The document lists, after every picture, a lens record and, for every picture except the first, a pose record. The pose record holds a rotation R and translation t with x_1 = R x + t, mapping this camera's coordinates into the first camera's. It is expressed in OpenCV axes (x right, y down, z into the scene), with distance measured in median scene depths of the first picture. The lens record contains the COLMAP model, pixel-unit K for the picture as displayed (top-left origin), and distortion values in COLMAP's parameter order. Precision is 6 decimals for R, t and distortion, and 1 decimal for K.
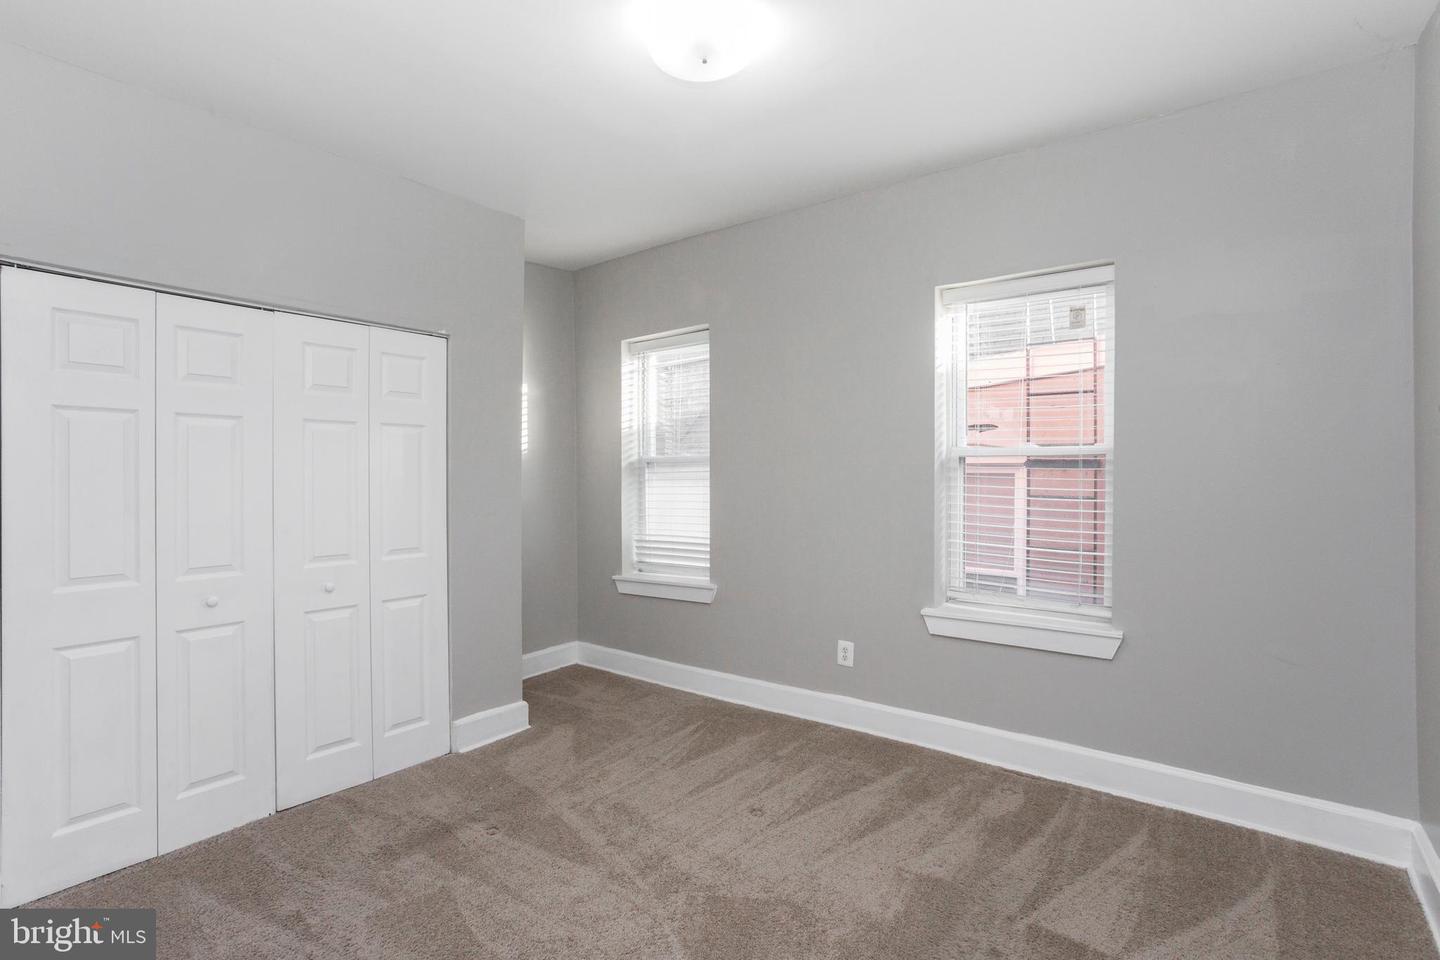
lens RADIAL K [[694.6, 0, 715.2], [0, 694.6, 478.8], [0, 0, 1]] dist [-0.064458, 0.042731]
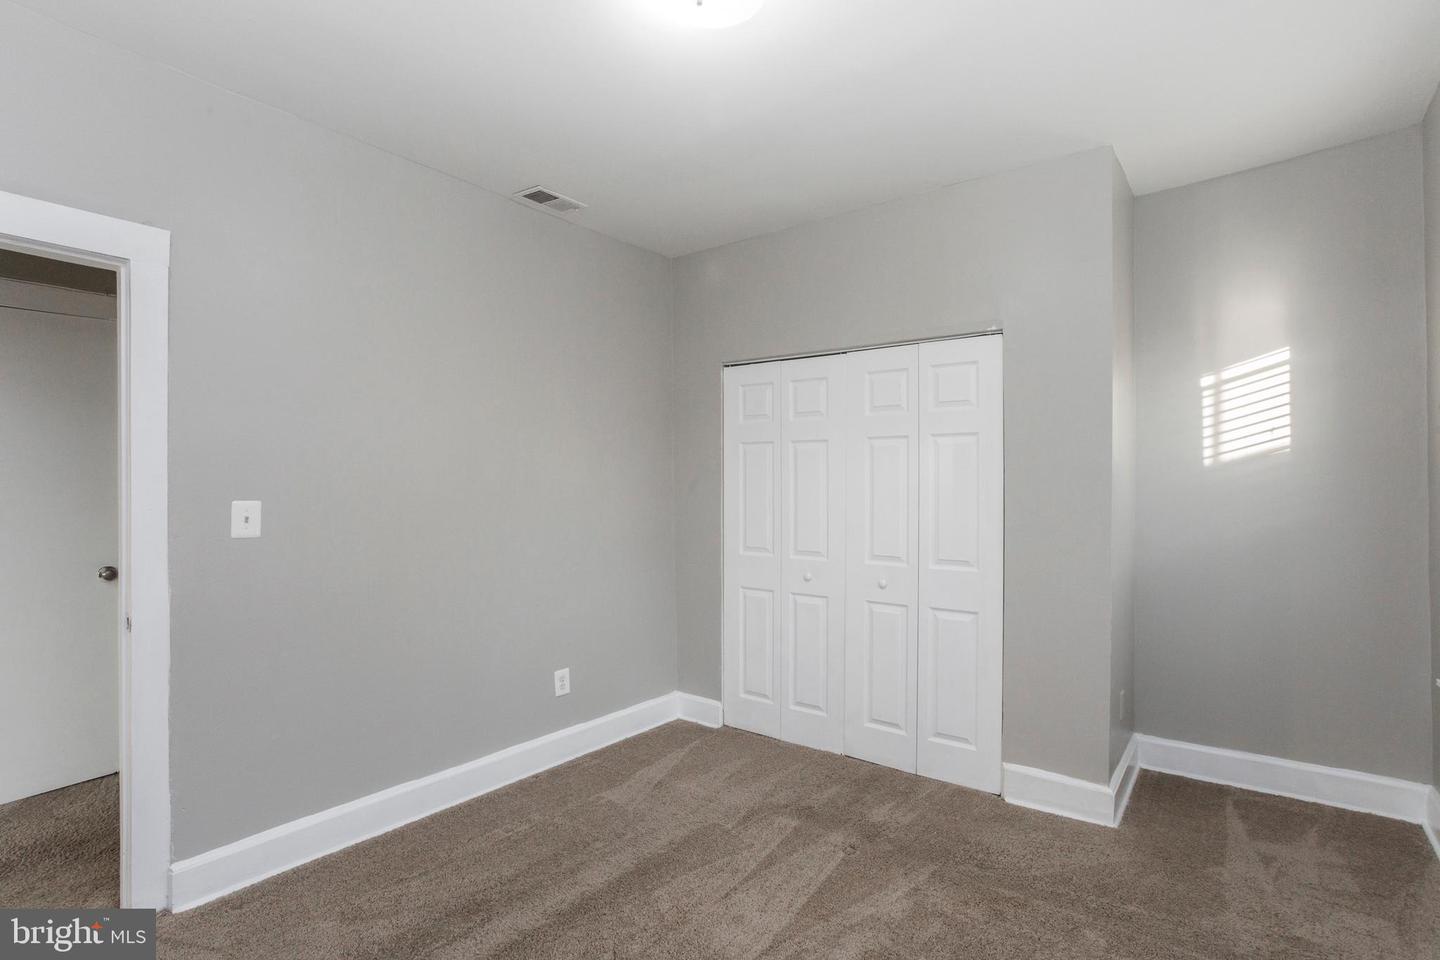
lens RADIAL K [[694.6, 0, 715.2], [0, 694.6, 478.8], [0, 0, 1]] dist [-0.064458, 0.042731]
pose [[0.000320, -0.004435, -0.999990, 0.537048], [-0.006088, 0.999972, -0.004437, -0.008153], [0.999981, 0.006089, 0.000293, 0.661015]]
